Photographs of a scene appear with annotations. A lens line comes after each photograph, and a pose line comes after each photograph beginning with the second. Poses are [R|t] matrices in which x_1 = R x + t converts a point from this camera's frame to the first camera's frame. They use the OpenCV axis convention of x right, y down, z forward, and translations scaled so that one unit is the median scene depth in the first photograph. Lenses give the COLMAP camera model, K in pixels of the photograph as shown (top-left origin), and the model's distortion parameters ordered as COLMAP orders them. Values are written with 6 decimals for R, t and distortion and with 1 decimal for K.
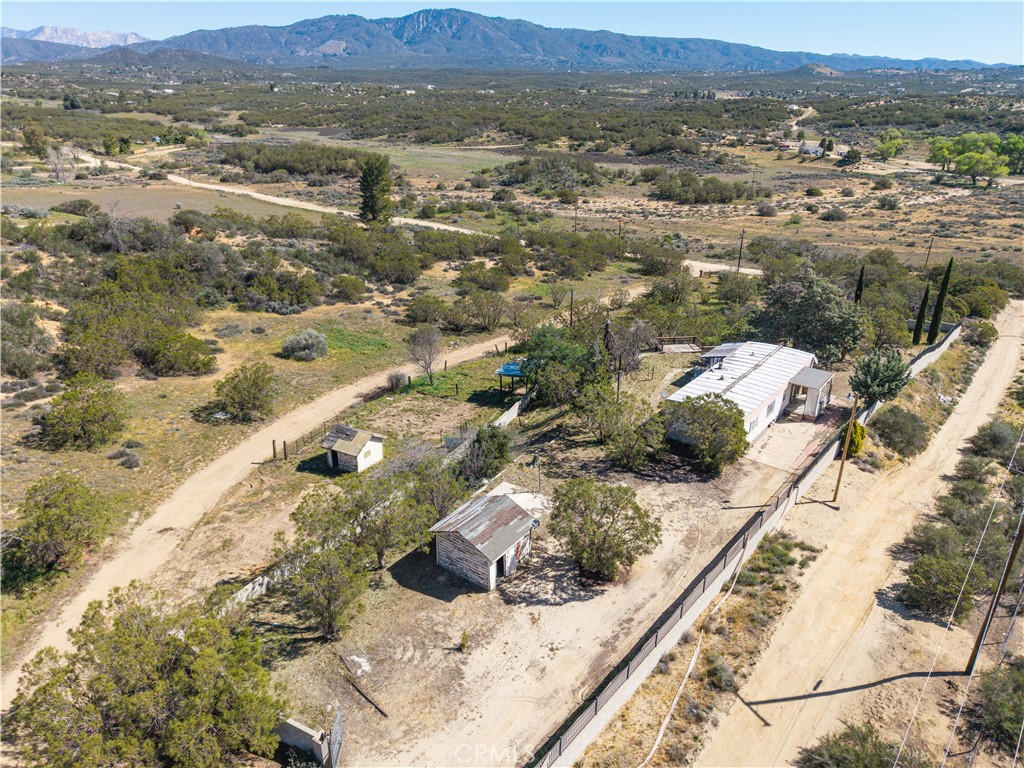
lens RADIAL K [[684.4, 0, 510.8], [0, 684.4, 385.6], [0, 0, 1]] dist [0.019408, -0.016581]
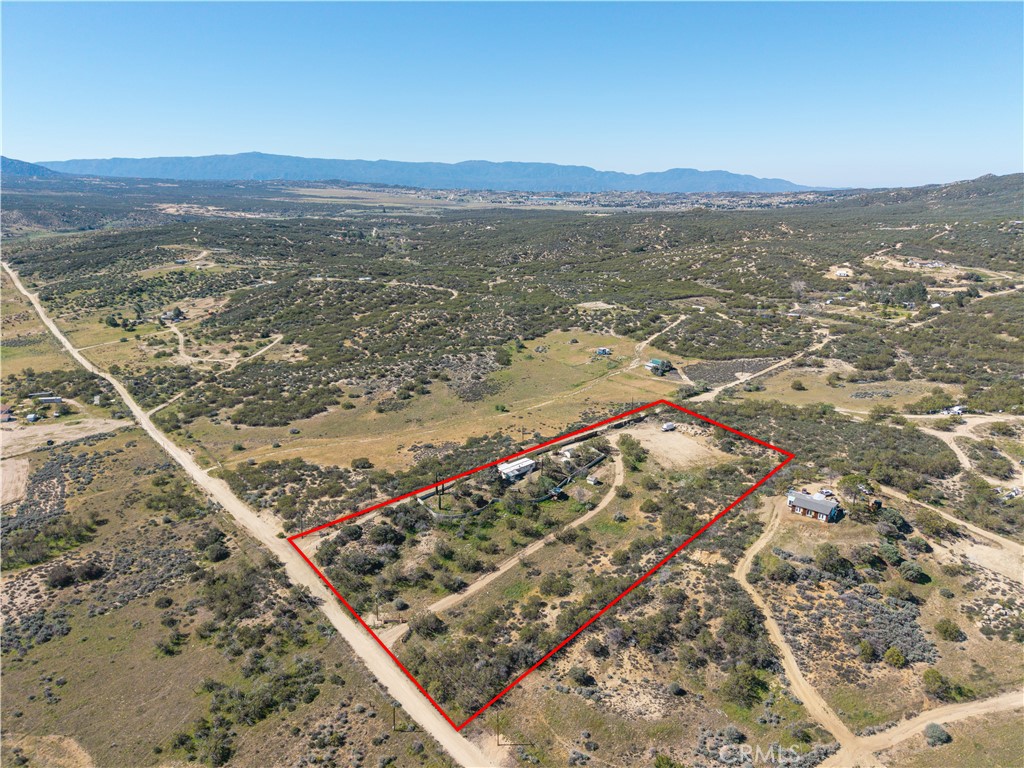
lens RADIAL K [[684.4, 0, 510.8], [0, 684.4, 385.6], [0, 0, 1]] dist [0.019408, -0.016581]
pose [[-0.984869, -0.052911, 0.165026, -0.061507], [0.067443, 0.760163, 0.646222, -0.542123], [-0.159639, 0.647574, -0.745093, 0.635521]]
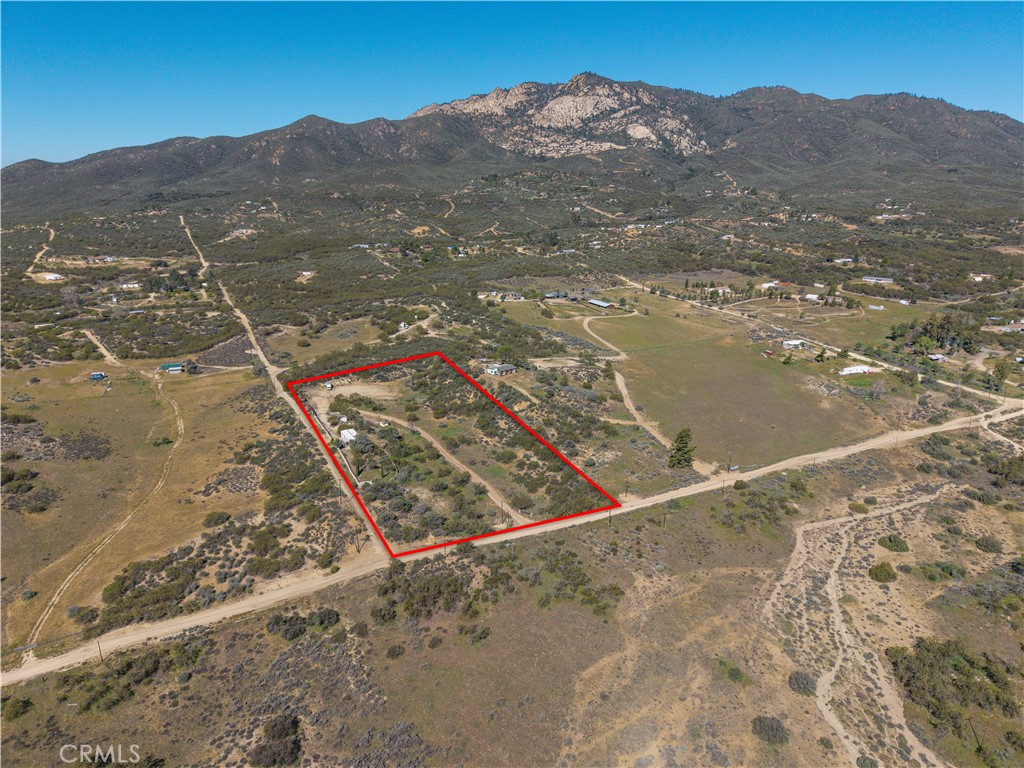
lens RADIAL K [[684.4, 0, 510.8], [0, 684.4, 385.6], [0, 0, 1]] dist [0.019408, -0.016581]
pose [[-0.375910, 0.272038, -0.885826, 0.698339], [-0.368826, 0.833032, 0.412341, -0.467474], [0.850094, 0.481718, -0.212810, 0.456312]]
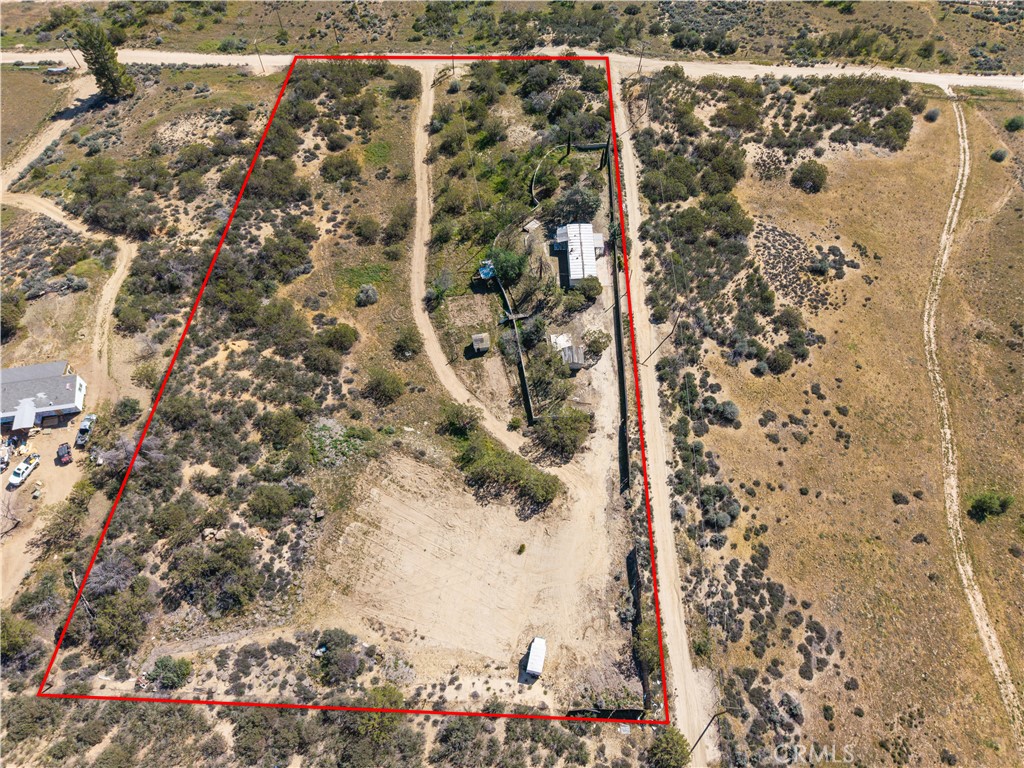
lens RADIAL K [[686.4, 0, 511.1], [0, 686.4, 384.6], [0, 0, 1]] dist [0.010799, -0.006378]
pose [[0.778223, -0.529956, 0.336920, -0.161598], [0.239743, 0.746591, 0.620585, -0.204316], [-0.580424, -0.402180, 0.708067, -0.150878]]
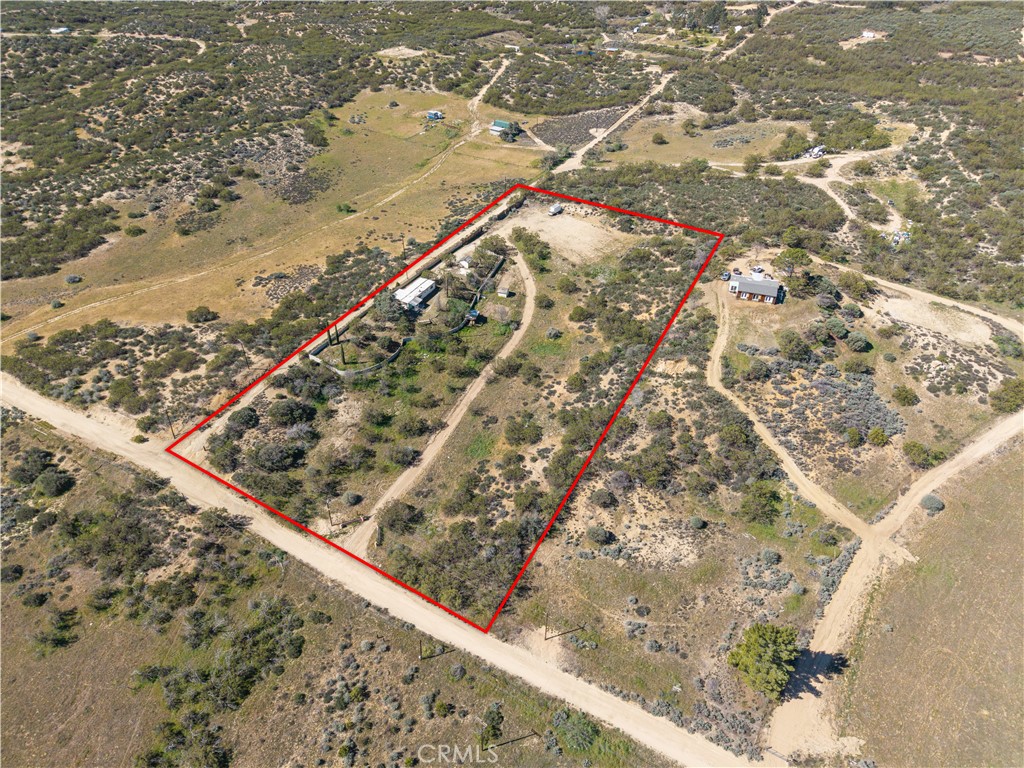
lens RADIAL K [[684.4, 0, 510.8], [0, 684.4, 385.6], [0, 0, 1]] dist [0.019408, -0.016581]
pose [[-0.982398, 0.105707, -0.154010, 0.067483], [-0.082893, 0.492152, 0.866554, -0.491264], [0.167398, 0.864068, -0.474727, 0.518277]]
